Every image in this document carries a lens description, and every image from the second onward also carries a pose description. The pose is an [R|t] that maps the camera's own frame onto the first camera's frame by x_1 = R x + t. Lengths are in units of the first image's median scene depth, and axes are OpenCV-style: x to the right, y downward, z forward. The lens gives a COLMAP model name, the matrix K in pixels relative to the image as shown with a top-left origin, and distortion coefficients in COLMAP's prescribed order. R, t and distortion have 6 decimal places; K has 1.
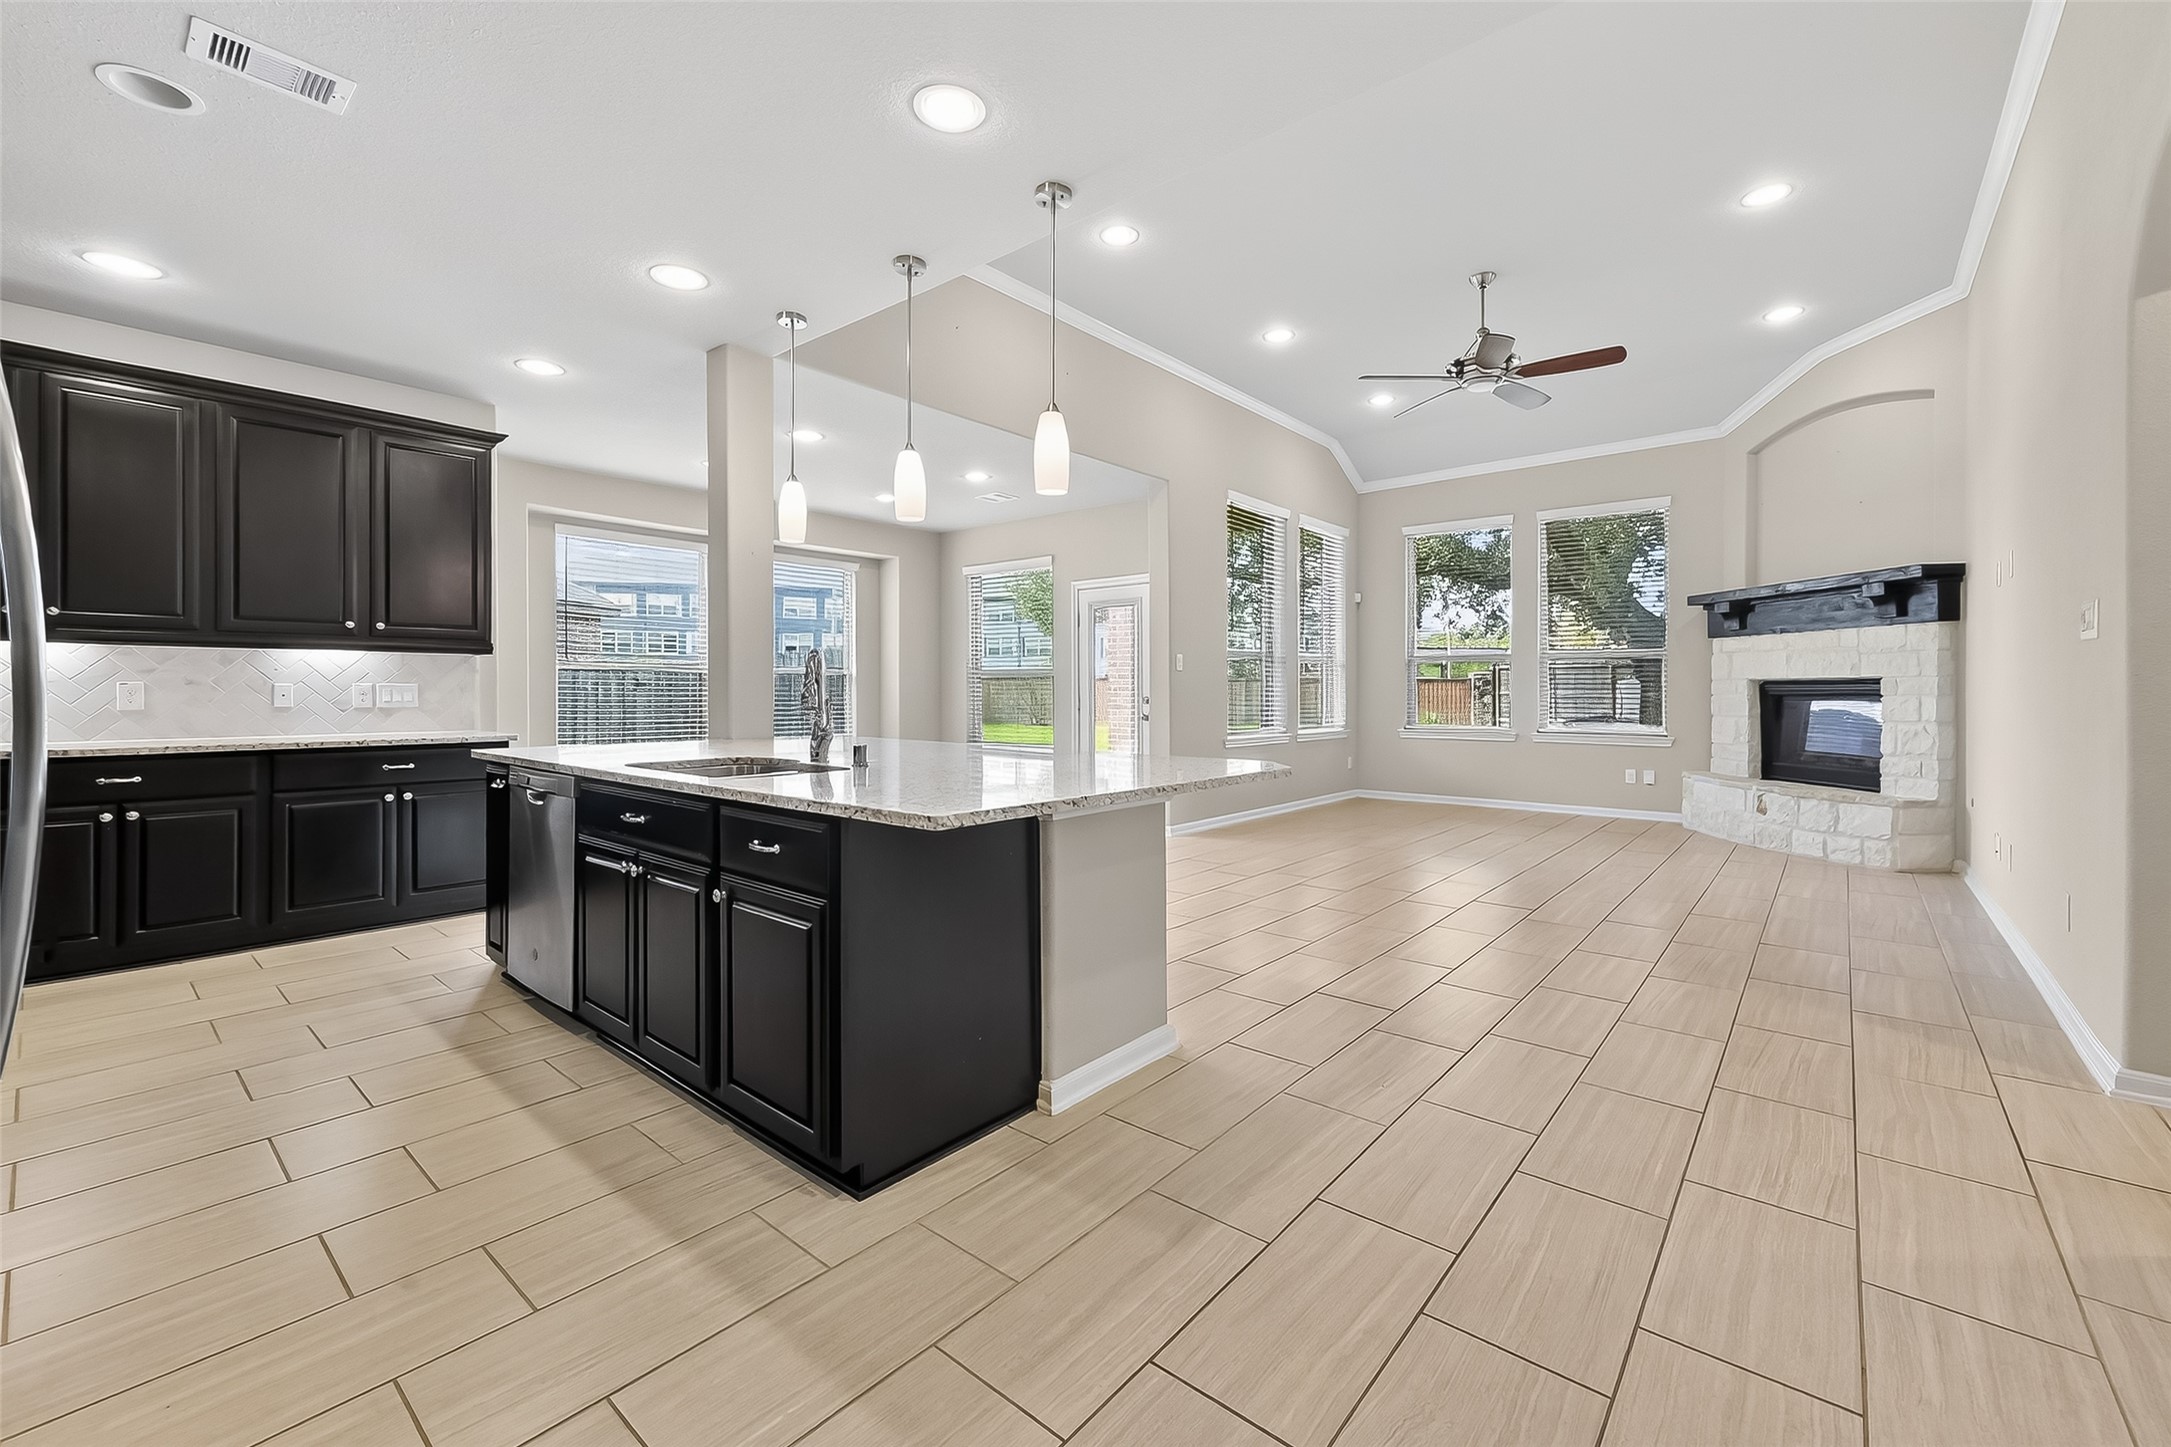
lens RADIAL K [[890.1, 0, 1122.8], [0, 890.1, 690.5], [0, 0, 1]] dist [0.000481, -0.000017]
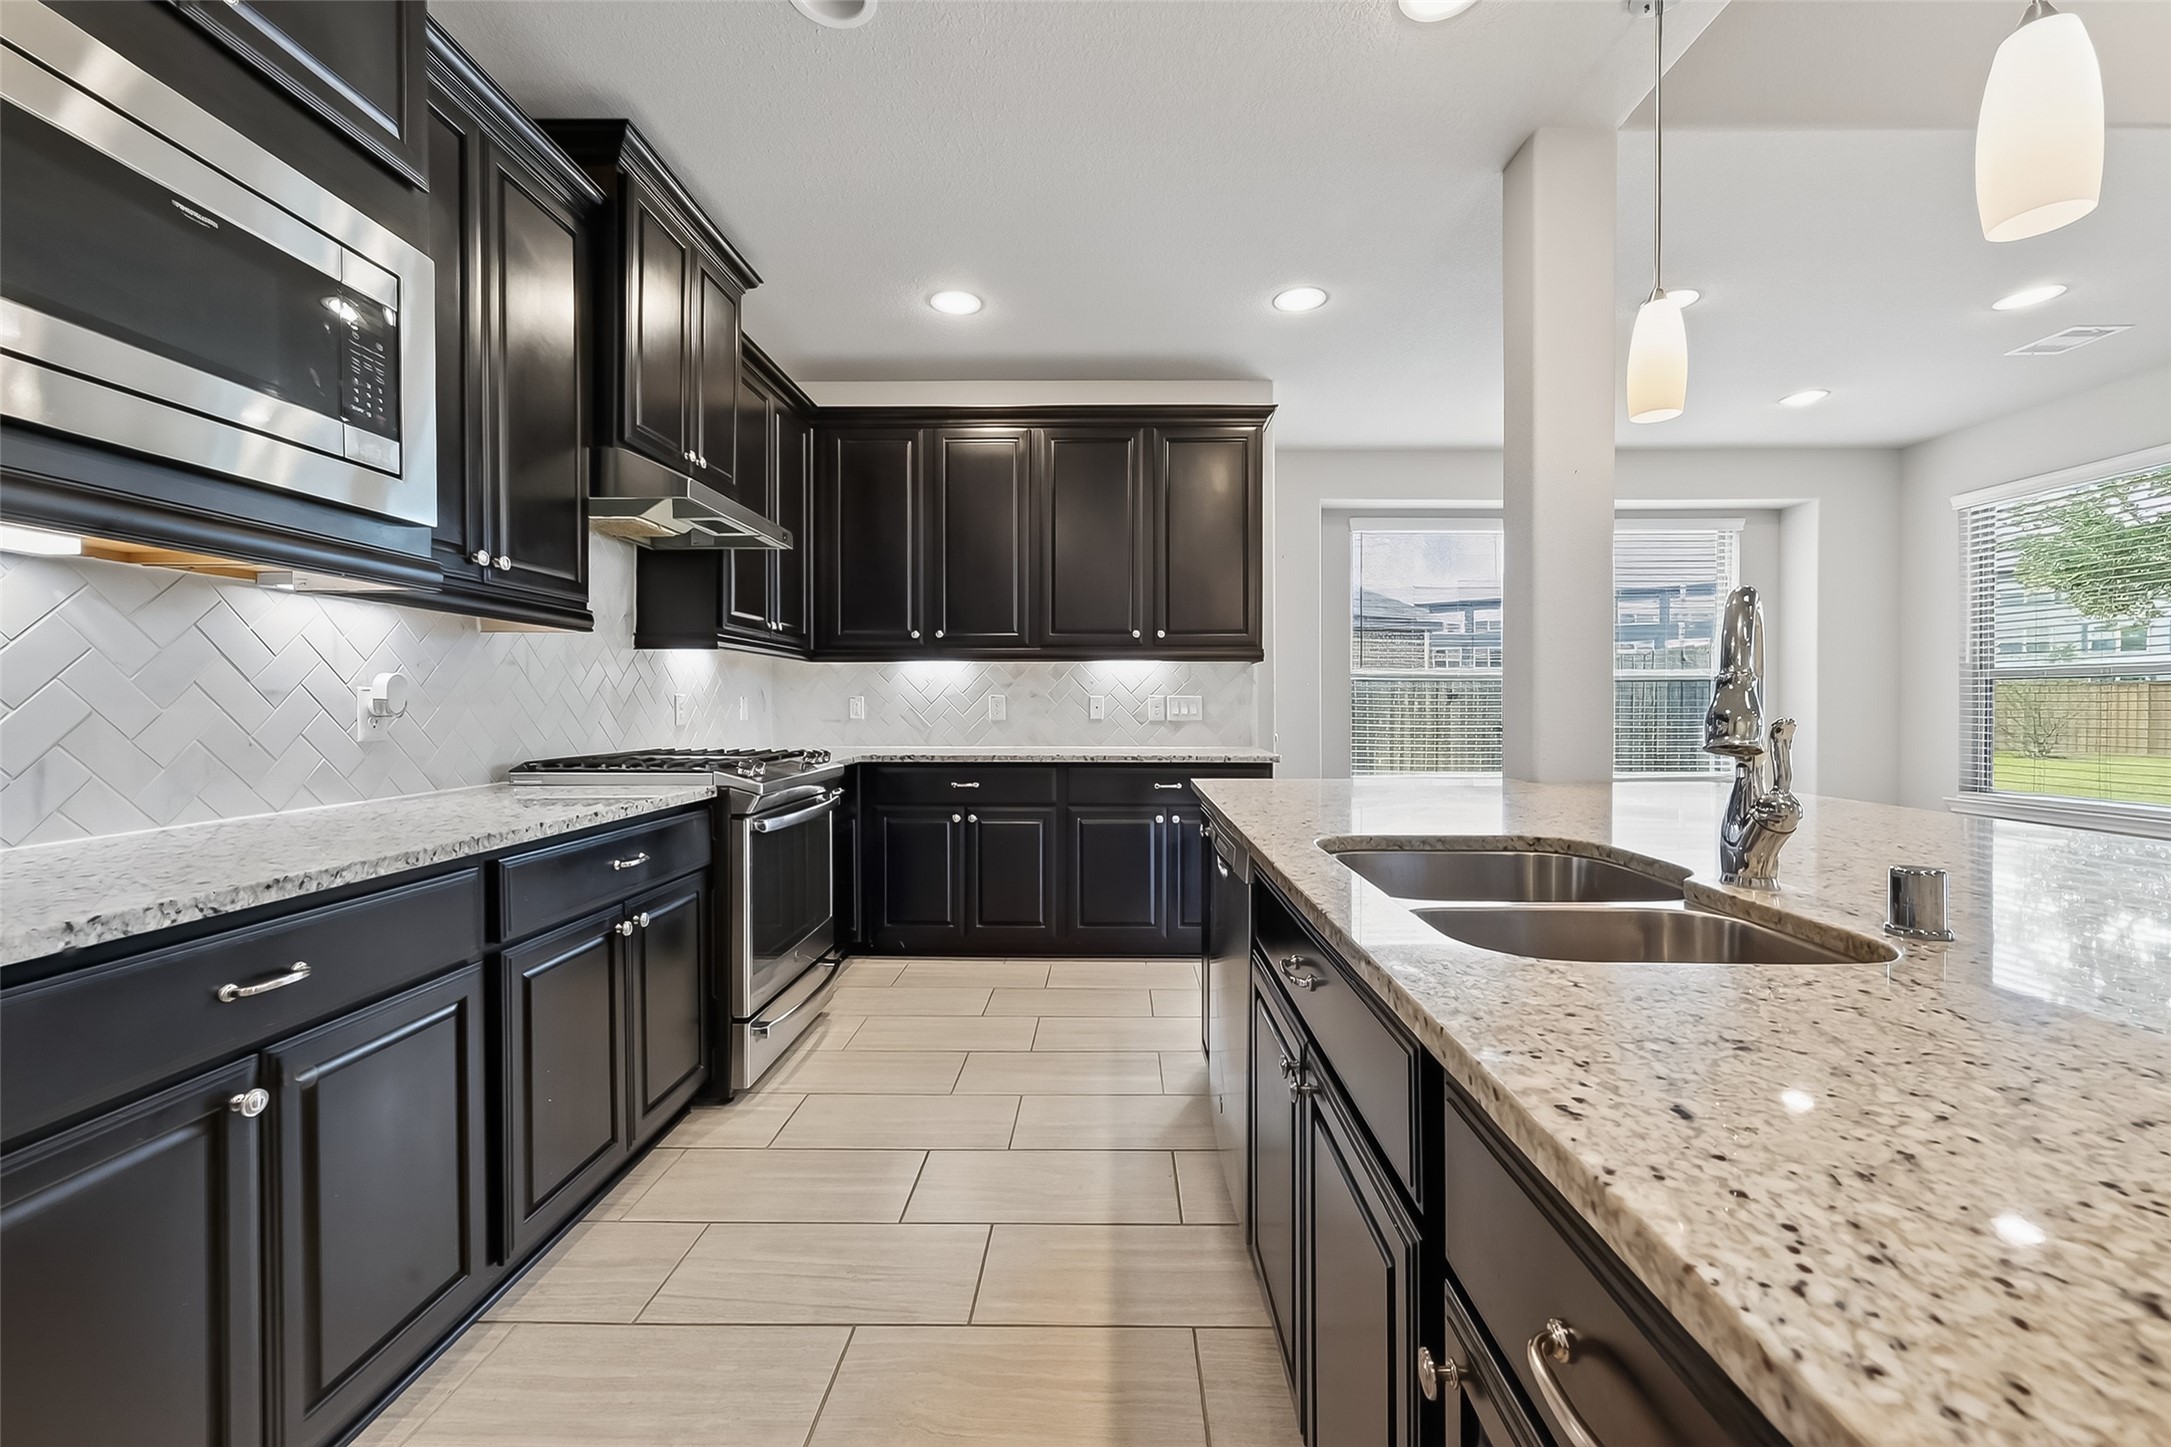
lens RADIAL K [[871.2, 0, 1097.2], [0, 871.2, 713.3], [0, 0, 1]] dist [0.002524, 0.000461]
pose [[0.619818, 0.006910, -0.784715, -0.101802], [0.001076, 0.999953, 0.009655, 0.001353], [0.784745, -0.006828, 0.619781, 0.252001]]
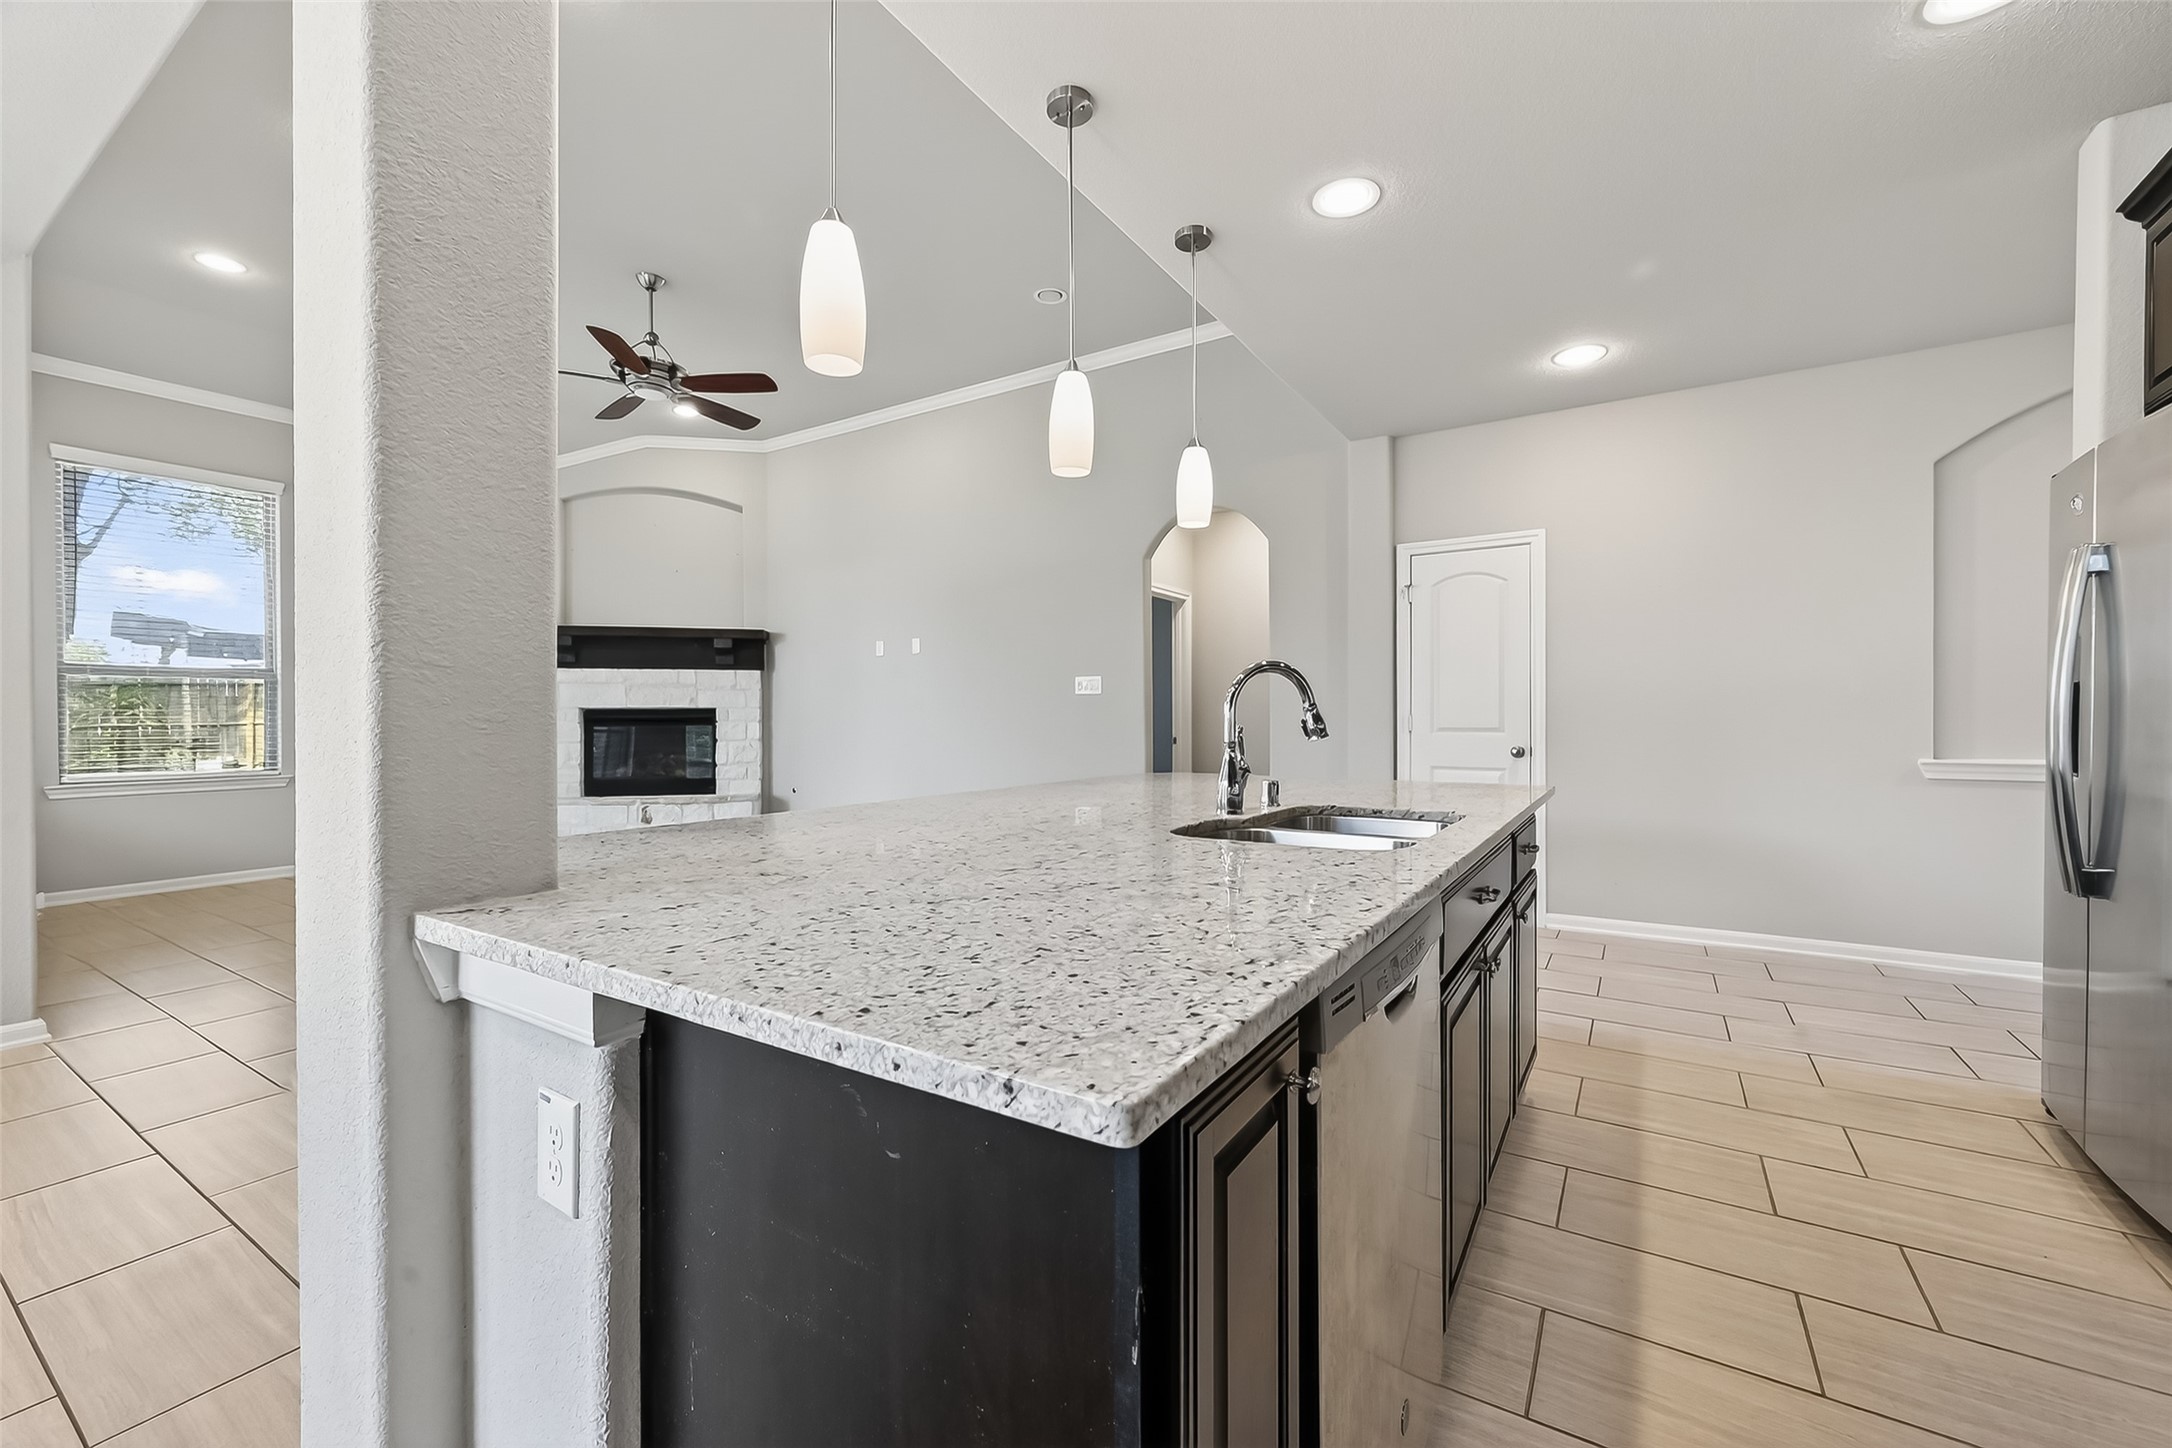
lens RADIAL K [[852.7, 0, 1098.3], [0, 852.7, 719.4], [0, 0, 1]] dist [0.000841, 0.000074]
pose [[-0.120222, -0.000072, 0.992747, -0.476165], [0.001861, 0.999998, 0.000298, 0.003330], [-0.992745, 0.001884, -0.120222, 0.559994]]
